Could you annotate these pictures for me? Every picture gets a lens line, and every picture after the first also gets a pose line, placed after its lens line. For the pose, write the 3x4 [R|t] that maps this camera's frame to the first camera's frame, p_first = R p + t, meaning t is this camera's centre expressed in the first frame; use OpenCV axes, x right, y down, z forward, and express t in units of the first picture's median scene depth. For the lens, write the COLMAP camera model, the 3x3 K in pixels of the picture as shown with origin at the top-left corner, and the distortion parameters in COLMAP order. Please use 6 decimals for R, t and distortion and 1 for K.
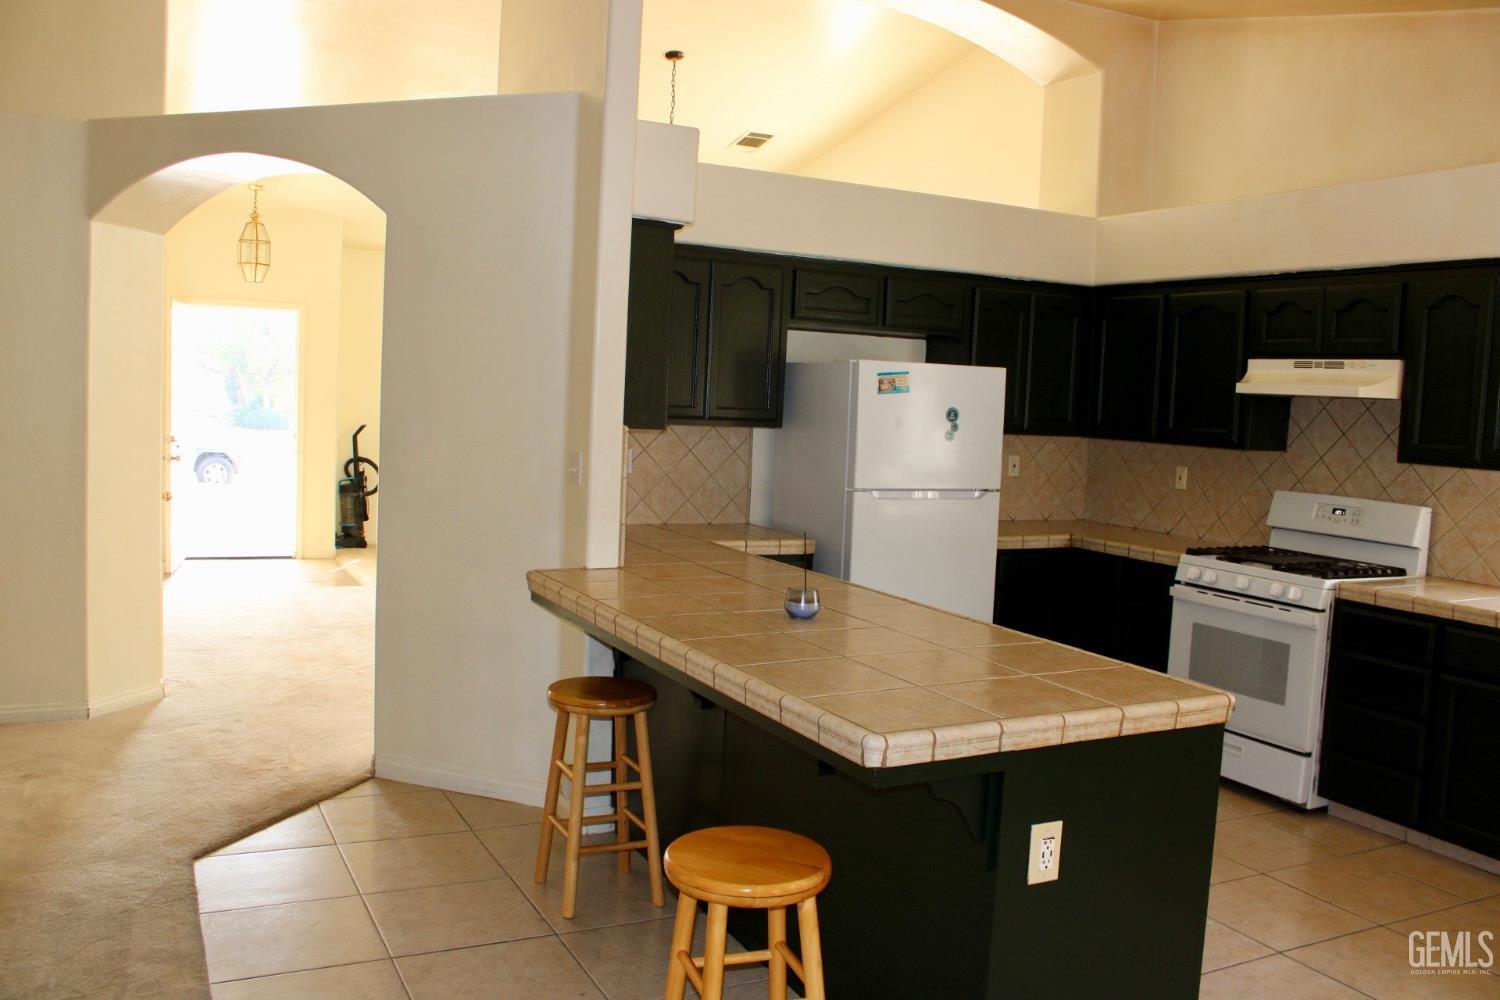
lens RADIAL K [[1246.4, 0, 750.0], [0, 1246.4, 500.0], [0, 0, 1]] dist [-0.103459, 0.006151]
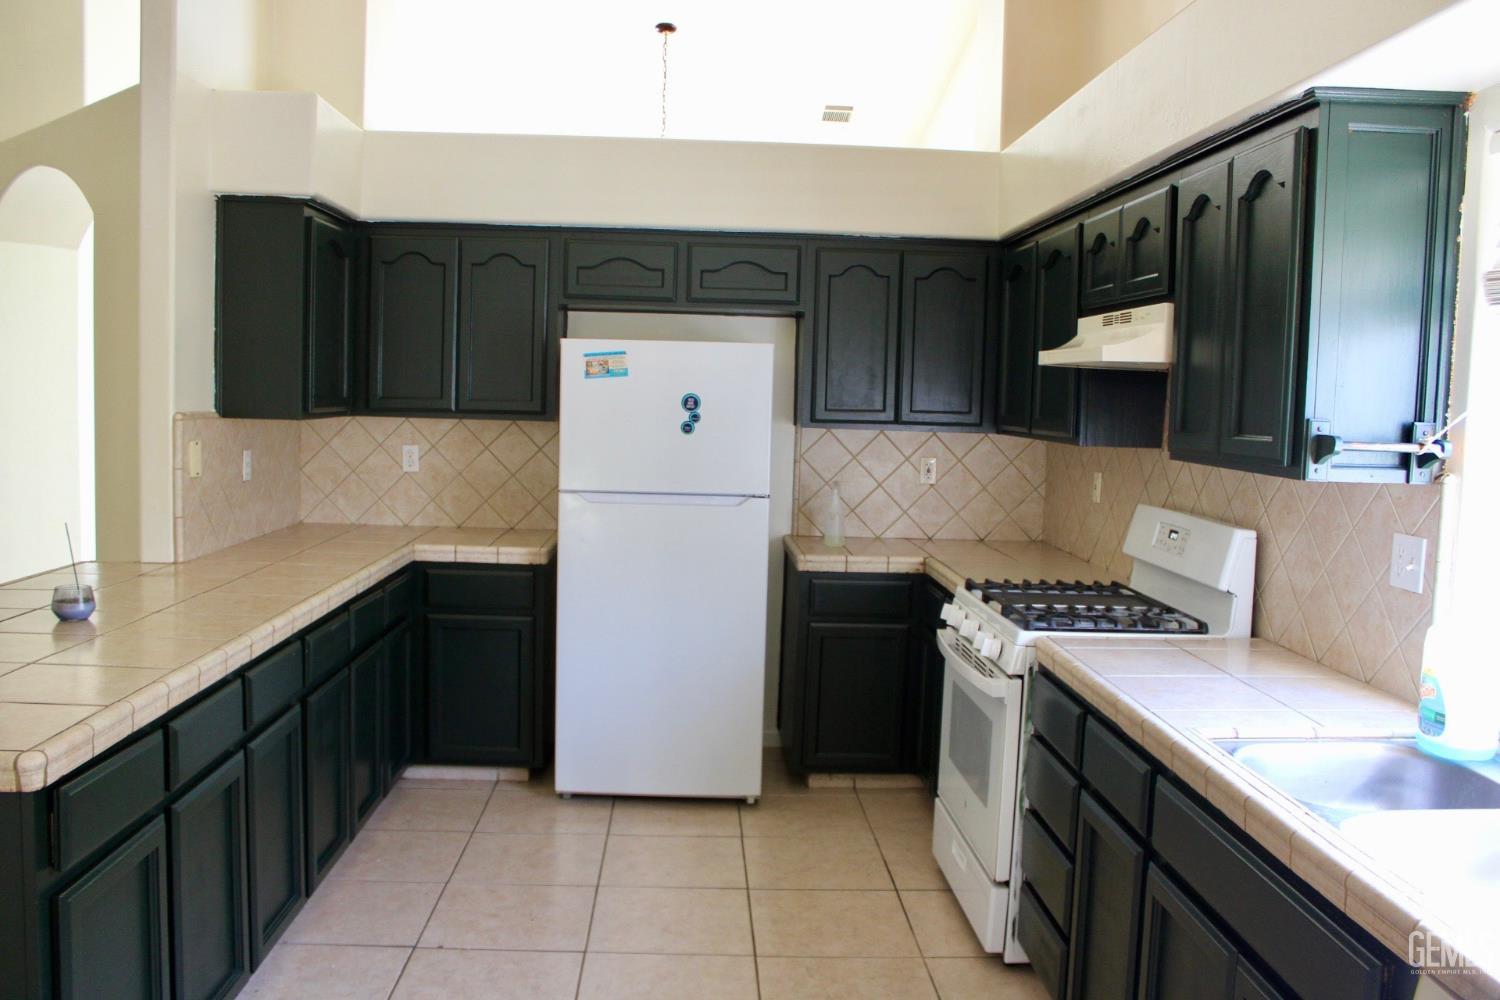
lens RADIAL K [[1246.4, 0, 750.0], [0, 1246.4, 500.0], [0, 0, 1]] dist [-0.103459, 0.006151]
pose [[0.907522, 0.019184, -0.419566, 0.543885], [-0.025618, 0.999625, -0.009706, 0.002892], [0.419222, 0.019557, 0.907673, 0.270035]]
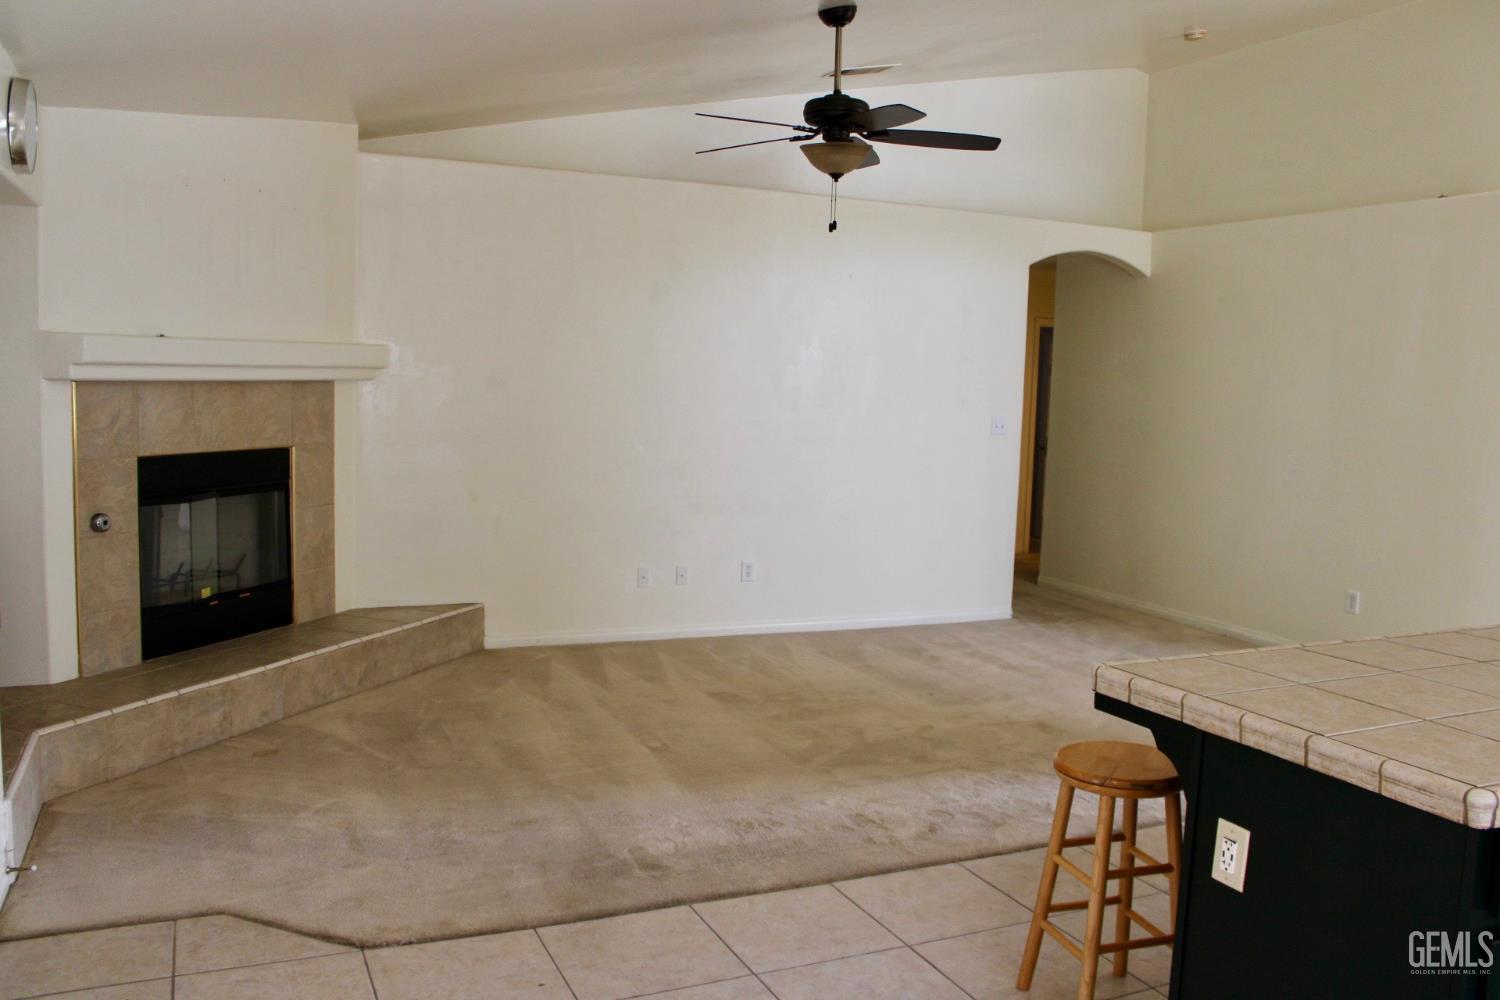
lens RADIAL K [[1246.4, 0, 750.0], [0, 1246.4, 500.0], [0, 0, 1]] dist [-0.103459, 0.006151]
pose [[-0.048943, 0.062777, -0.996827, 1.002625], [-0.108030, 0.991835, 0.067767, -0.009354], [0.992942, 0.111004, -0.041761, 0.538247]]
